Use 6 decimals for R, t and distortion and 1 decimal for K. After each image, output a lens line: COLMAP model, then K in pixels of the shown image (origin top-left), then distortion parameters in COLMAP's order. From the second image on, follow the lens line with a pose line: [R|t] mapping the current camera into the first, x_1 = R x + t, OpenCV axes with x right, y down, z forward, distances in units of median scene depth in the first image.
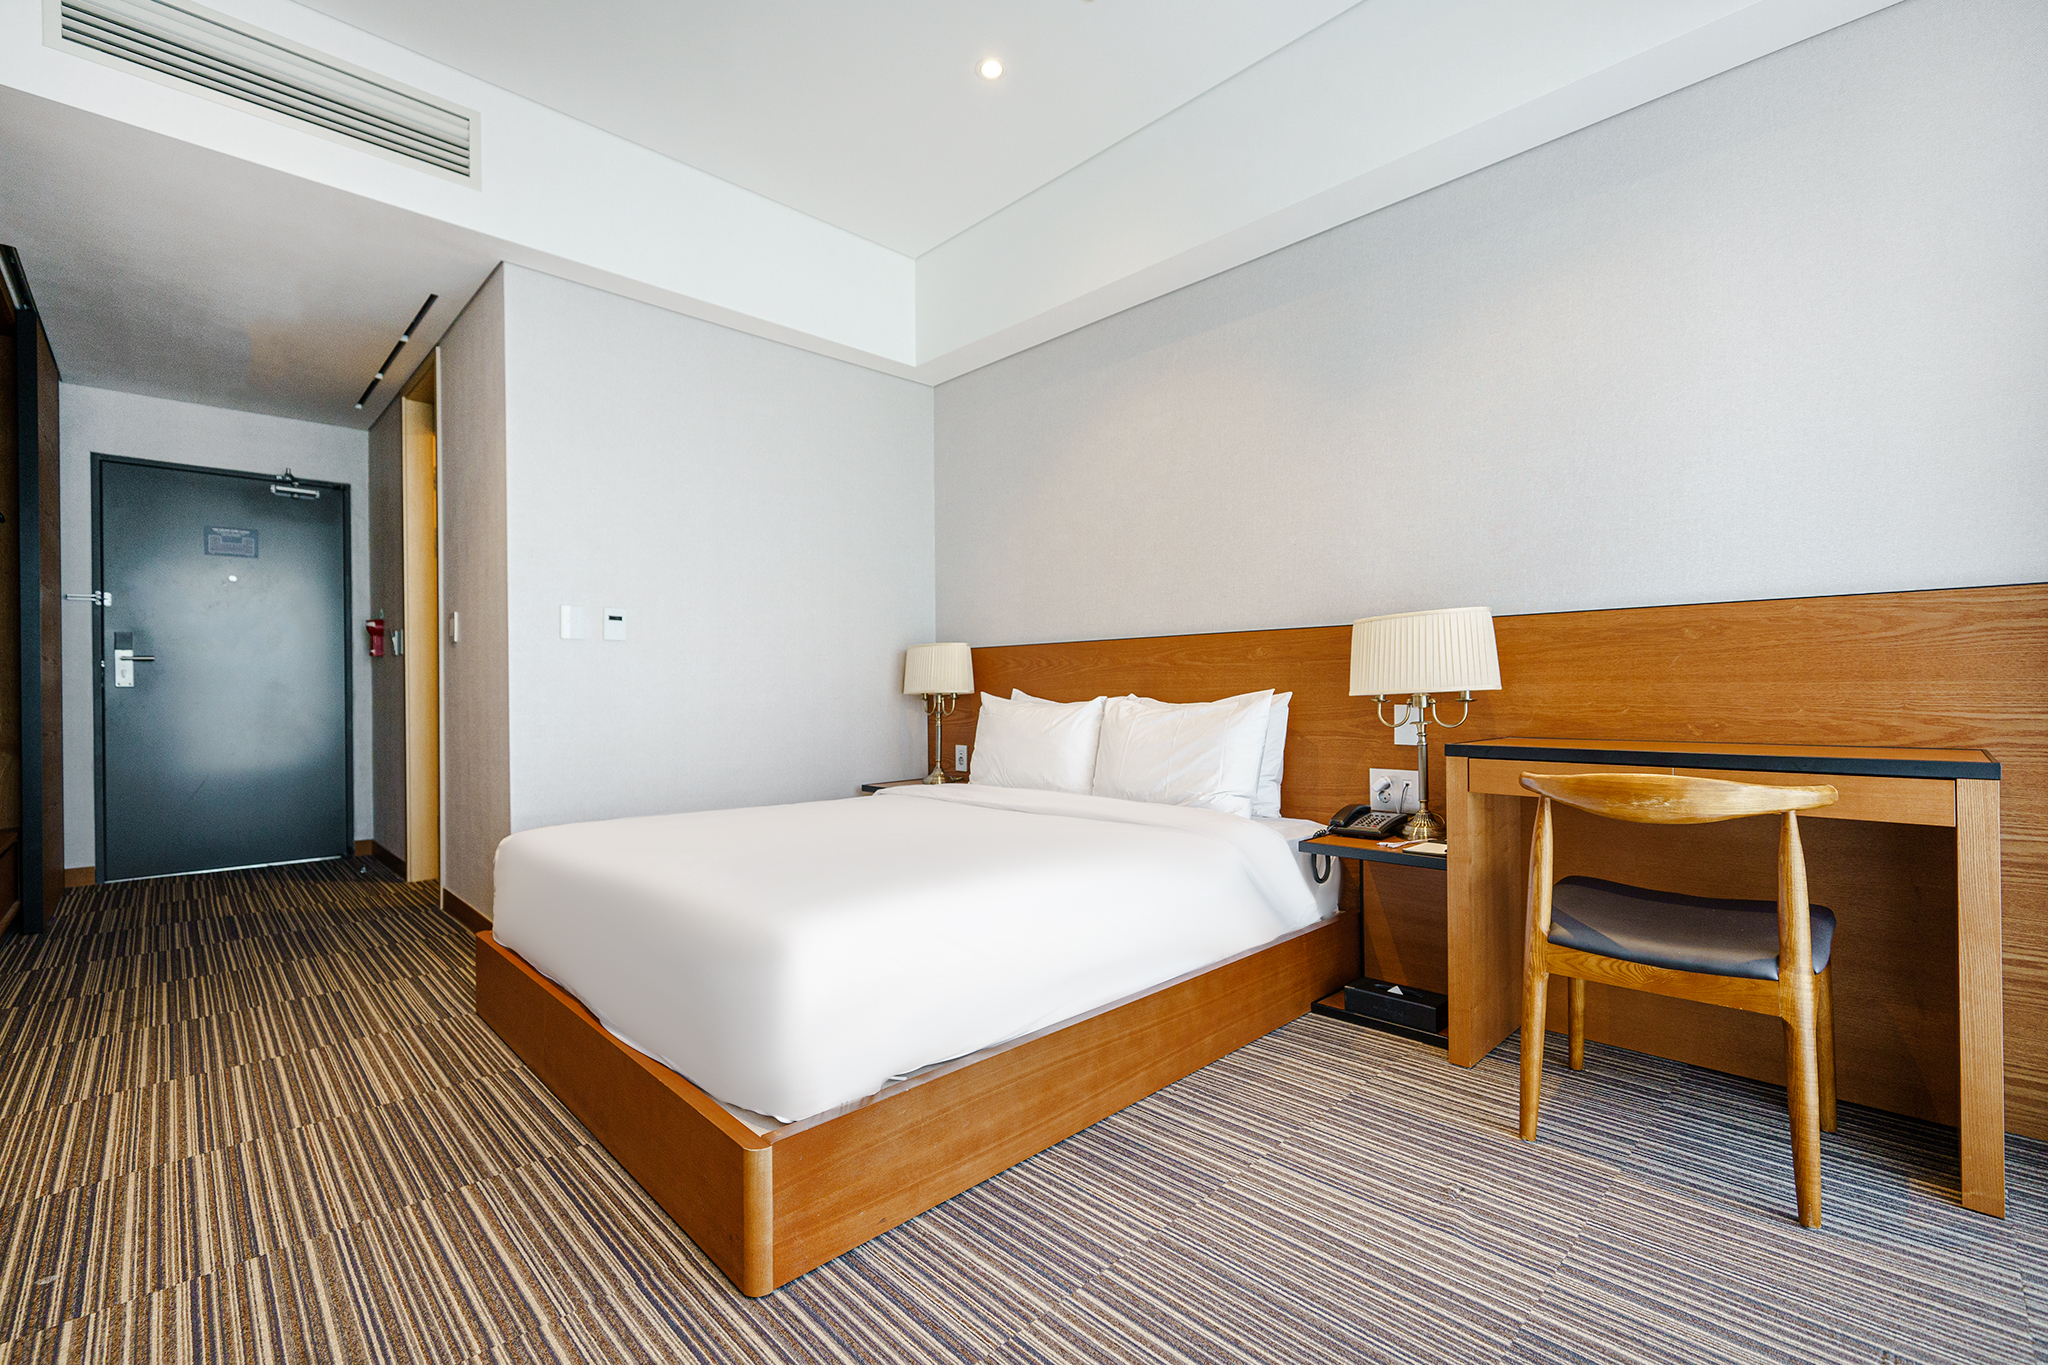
lens RADIAL K [[877.7, 0, 1024.0], [0, 877.7, 682.5], [0, 0, 1]] dist [-0.000257, -0.000198]
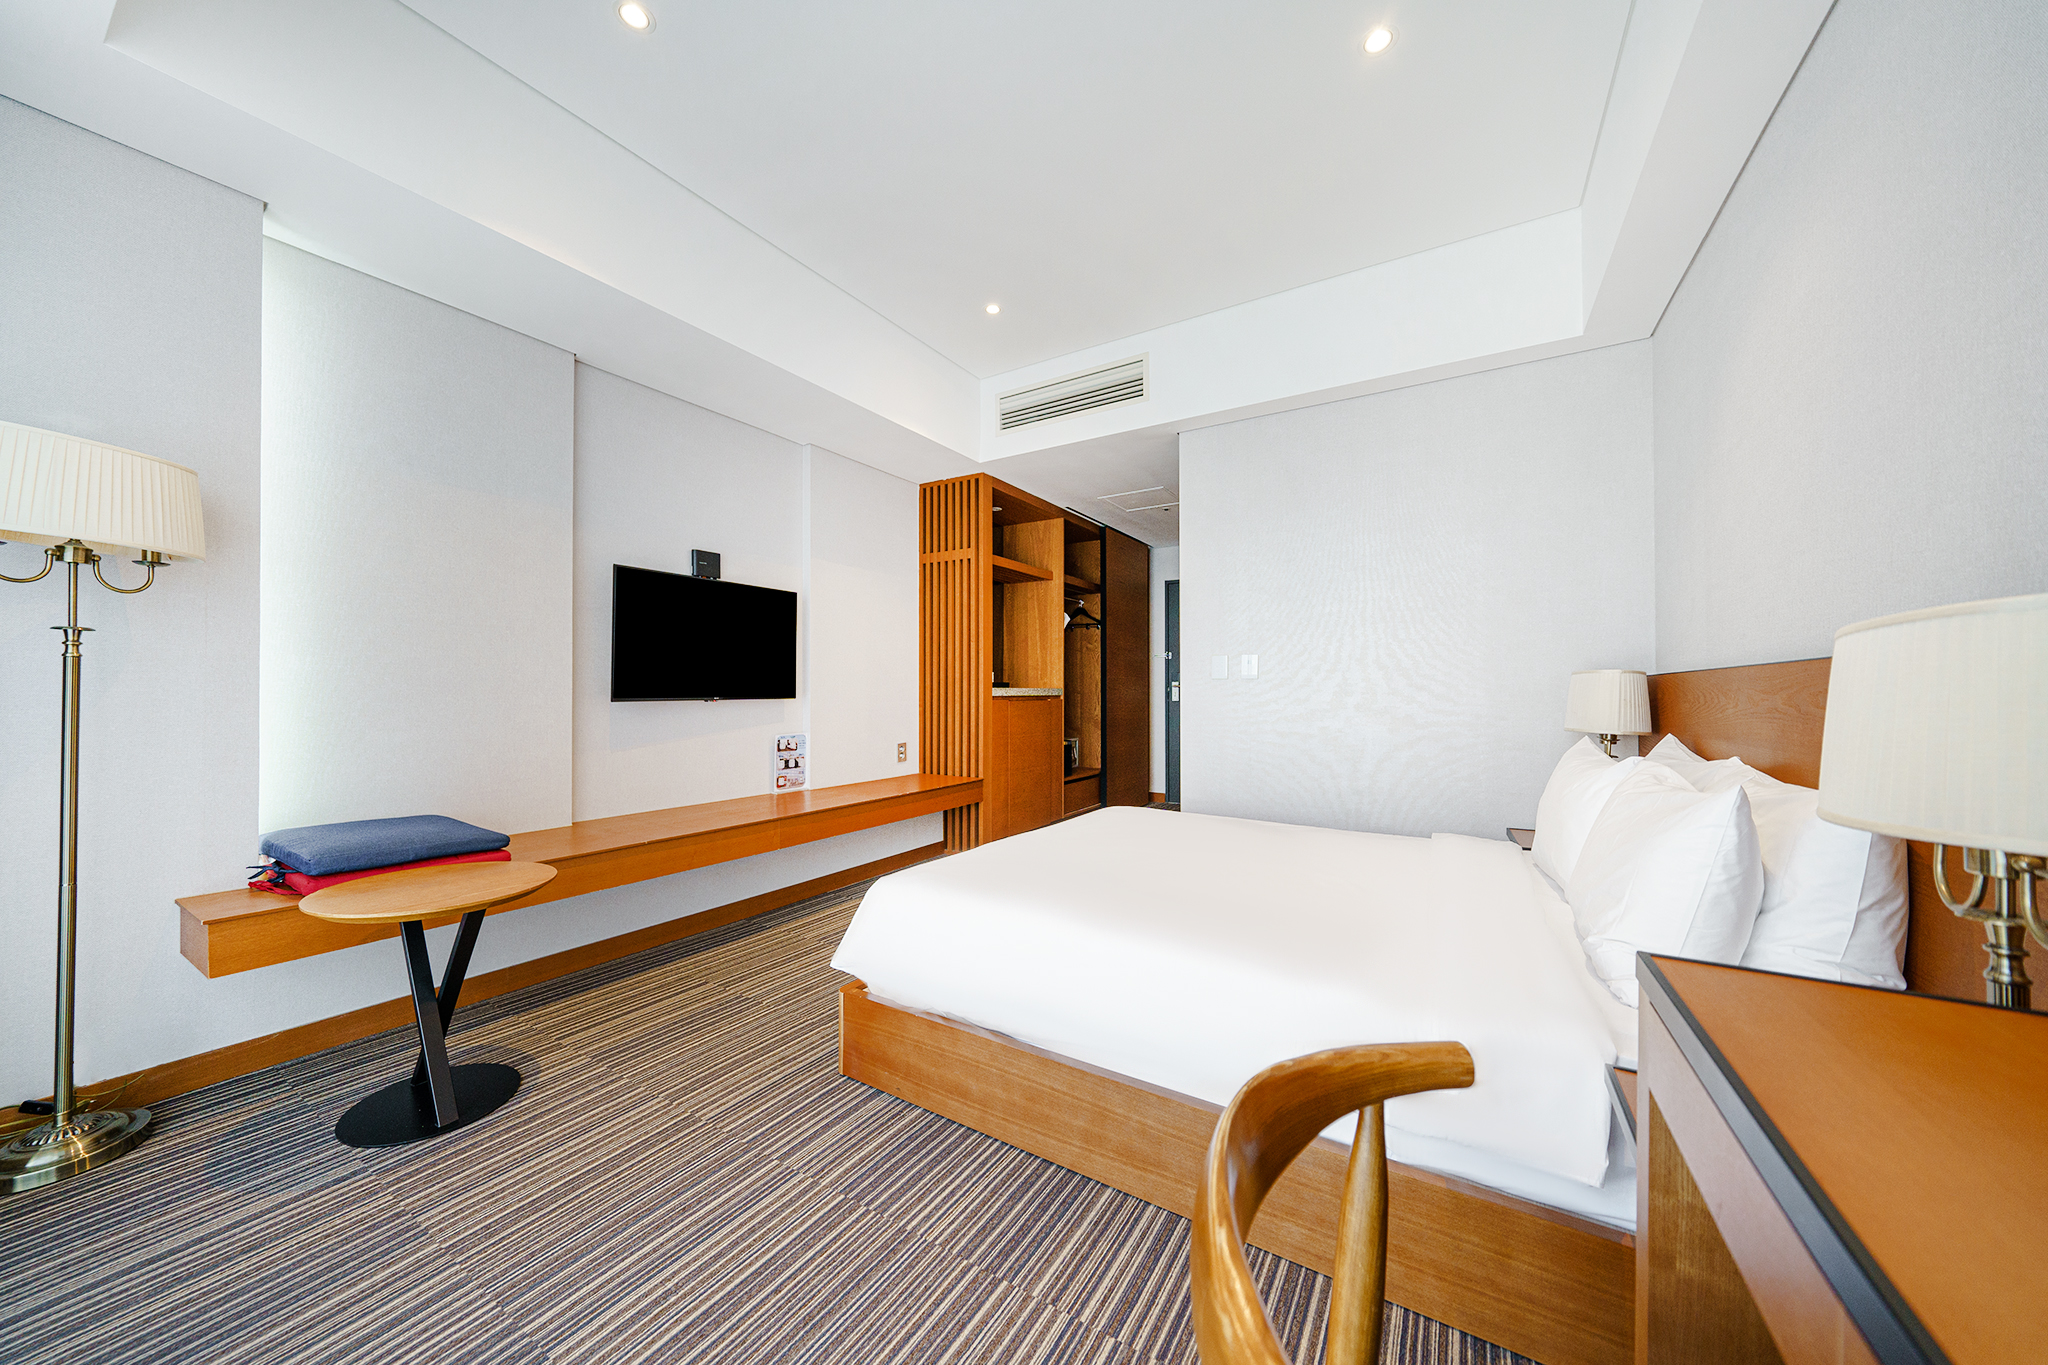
lens RADIAL K [[699.2, 0, 1024.0], [0, 699.2, 682.5], [0, 0, 1]] dist [0.000260, -0.000056]
pose [[0.239984, -0.007223, -0.970750, 0.903359], [0.005409, 0.999967, -0.006103, -0.070761], [0.970762, -0.003786, 0.240015, 0.775493]]
